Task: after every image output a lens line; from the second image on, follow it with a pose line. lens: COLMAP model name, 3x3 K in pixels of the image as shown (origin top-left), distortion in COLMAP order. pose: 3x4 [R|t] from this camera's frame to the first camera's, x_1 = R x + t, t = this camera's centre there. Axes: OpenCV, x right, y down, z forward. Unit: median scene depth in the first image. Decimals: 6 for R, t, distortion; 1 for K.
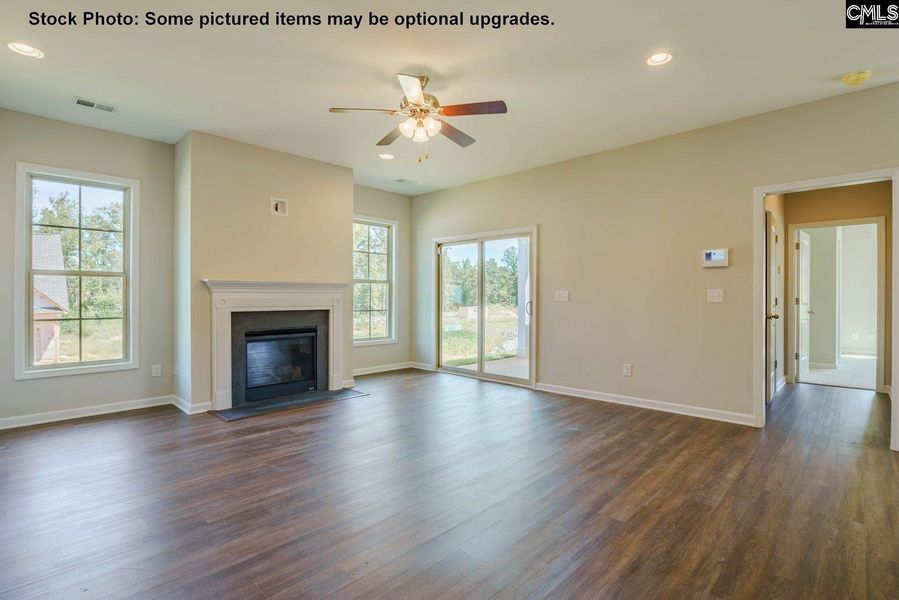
lens RADIAL K [[430.1, 0, 448.5], [0, 430.1, 294.8], [0, 0, 1]] dist [-0.017679, 0.001424]
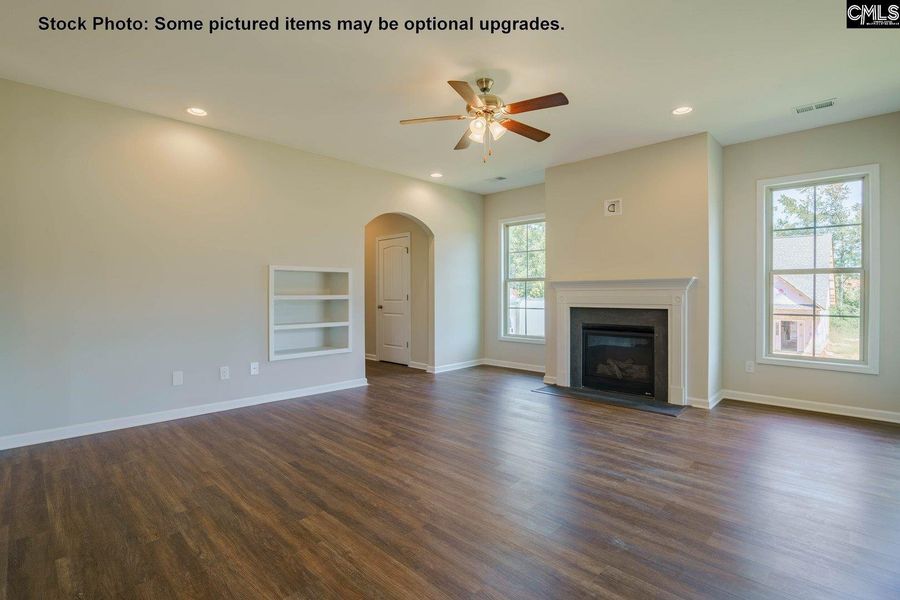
lens RADIAL K [[430.6, 0, 449.0], [0, 430.6, 294.7], [0, 0, 1]] dist [-0.017679, 0.001424]
pose [[-0.006979, 0.001147, -0.999975, 0.691113], [0.004032, 0.999991, 0.001119, 0.003799], [0.999968, -0.004024, -0.006983, 0.670077]]
